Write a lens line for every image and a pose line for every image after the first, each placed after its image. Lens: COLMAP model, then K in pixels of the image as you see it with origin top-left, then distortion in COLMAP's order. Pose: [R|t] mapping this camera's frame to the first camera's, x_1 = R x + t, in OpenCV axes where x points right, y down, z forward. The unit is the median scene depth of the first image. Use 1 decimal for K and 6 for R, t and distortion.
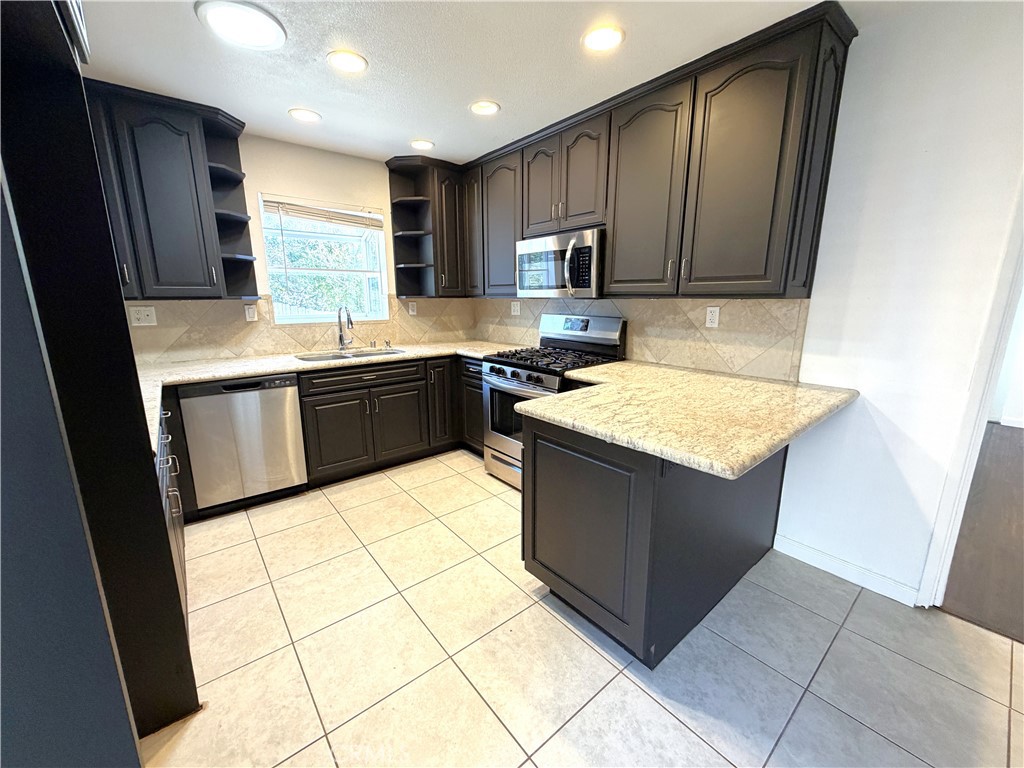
lens RADIAL K [[409.9, 0, 507.2], [0, 409.9, 384.1], [0, 0, 1]] dist [-0.001675, -0.000068]
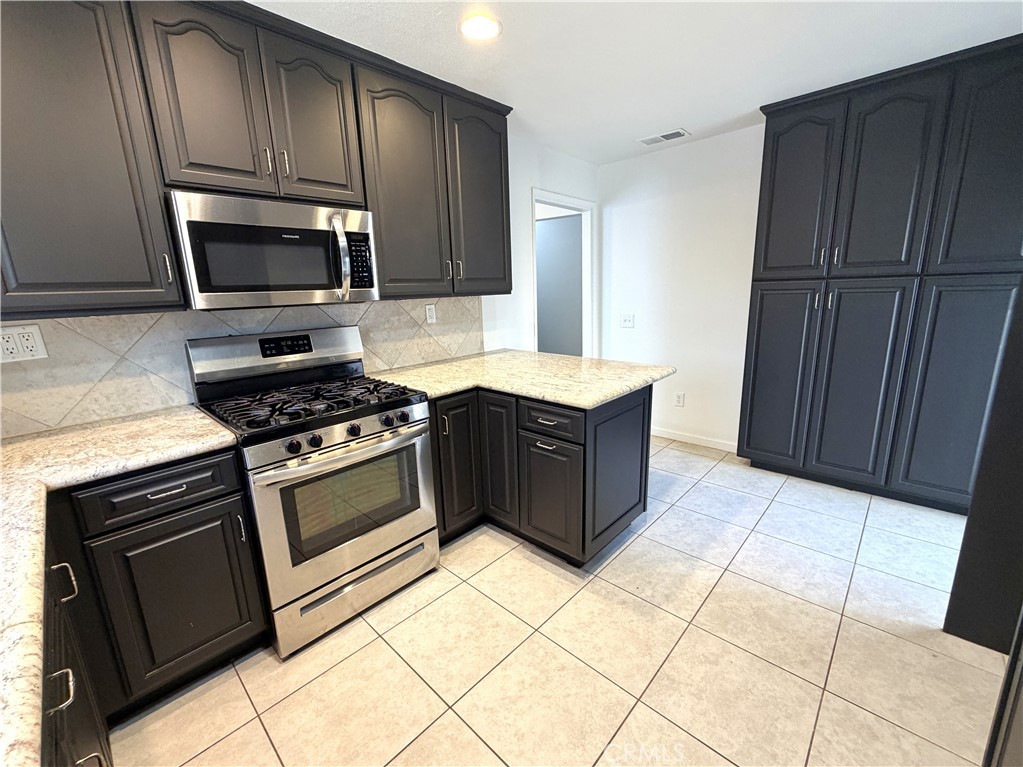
lens RADIAL K [[426.7, 0, 511.5], [0, 426.7, 383.5], [0, 0, 1]] dist [-0.000455, 0.000036]
pose [[-0.134764, -0.212153, 0.967900, -0.809752], [0.241663, 0.940277, 0.239746, -0.244959], [-0.960957, 0.266214, -0.075446, 1.076224]]
